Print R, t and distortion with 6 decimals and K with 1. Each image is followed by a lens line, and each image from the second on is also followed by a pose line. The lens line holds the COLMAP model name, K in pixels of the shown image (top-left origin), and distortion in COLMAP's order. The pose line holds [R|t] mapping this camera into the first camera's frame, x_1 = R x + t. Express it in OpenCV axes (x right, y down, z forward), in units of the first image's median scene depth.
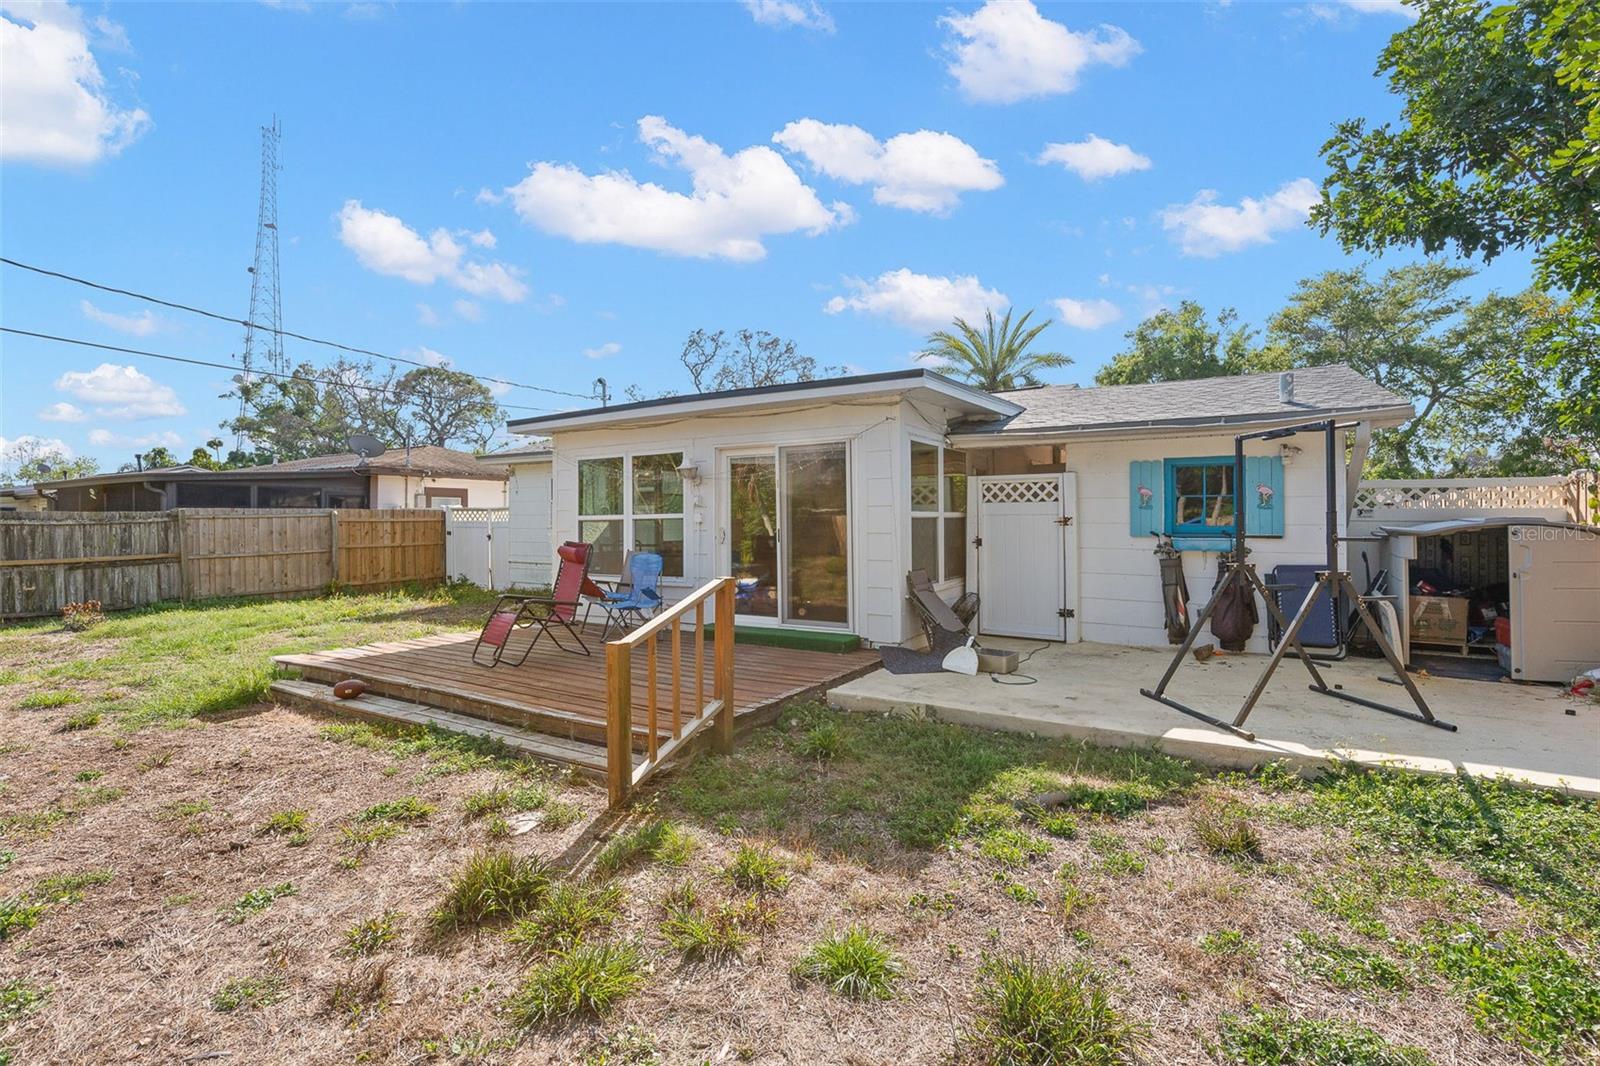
lens RADIAL K [[744.9, 0, 800.4], [0, 744.9, 525.9], [0, 0, 1]] dist [-0.010300, 0.000780]
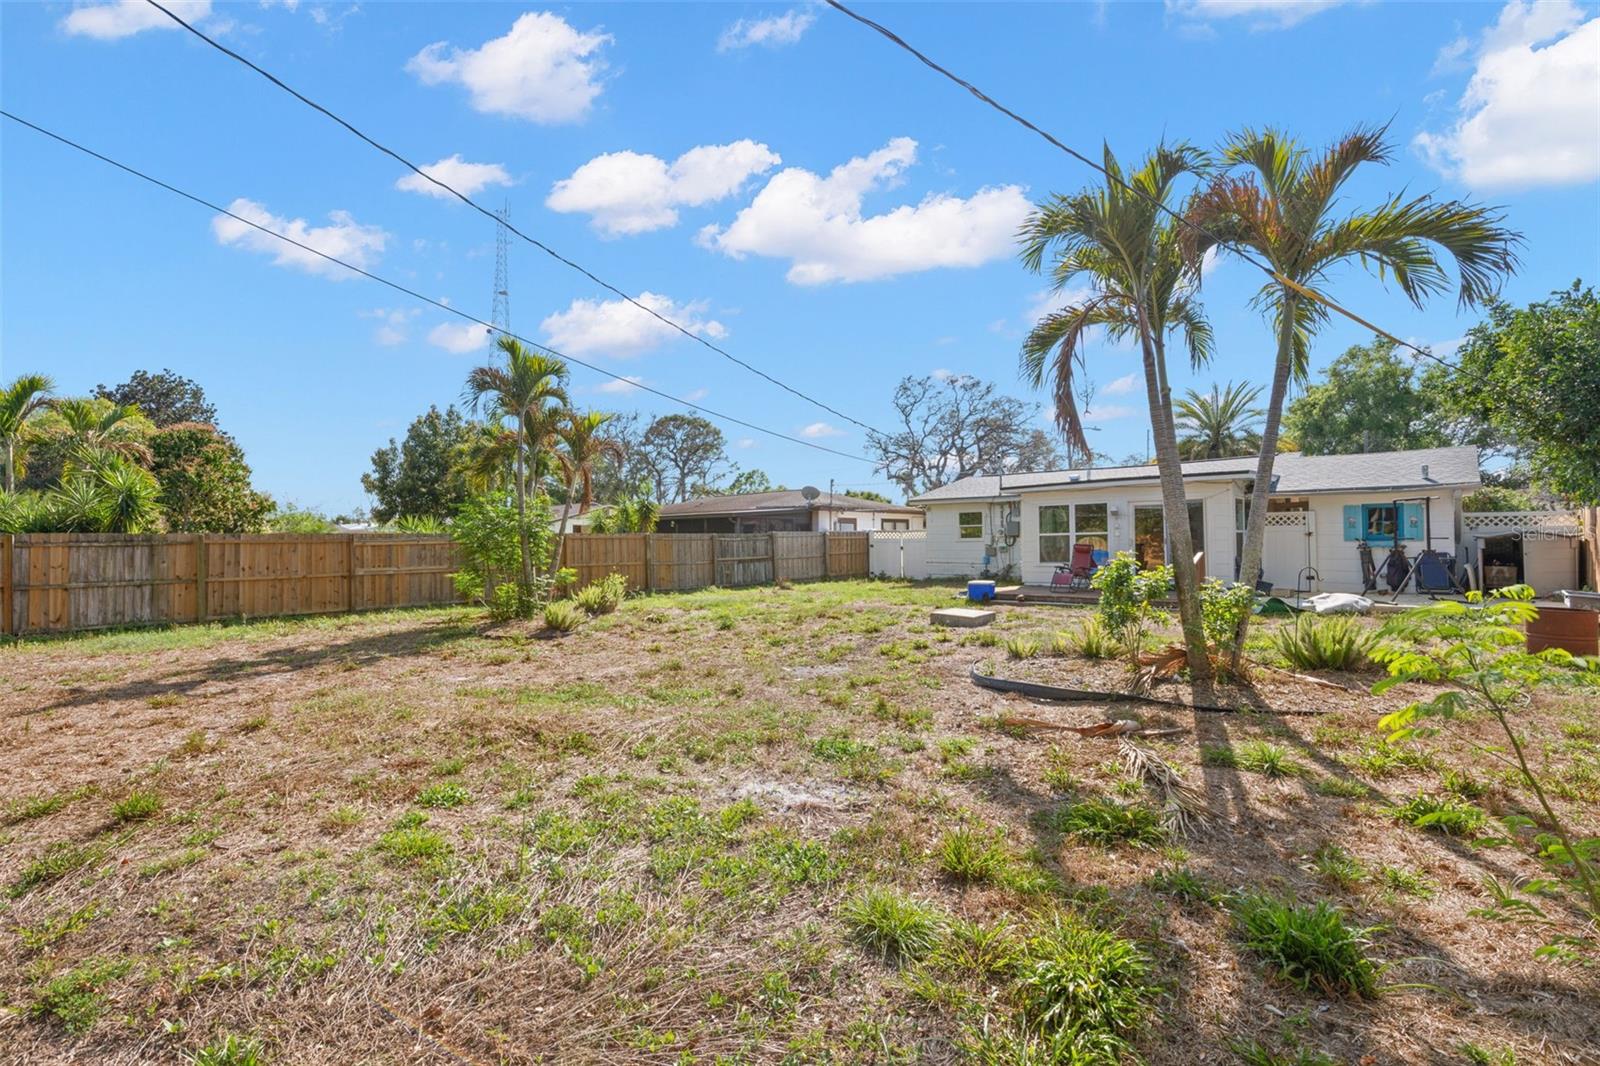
lens RADIAL K [[744.9, 0, 798.0], [0, 744.9, 534.0], [0, 0, 1]] dist [-0.010300, 0.000780]
pose [[0.981316, -0.007203, -0.192270, -0.401677], [0.003811, 0.999831, -0.018006, 0.015743], [0.192367, 0.016937, 0.981177, -0.813852]]
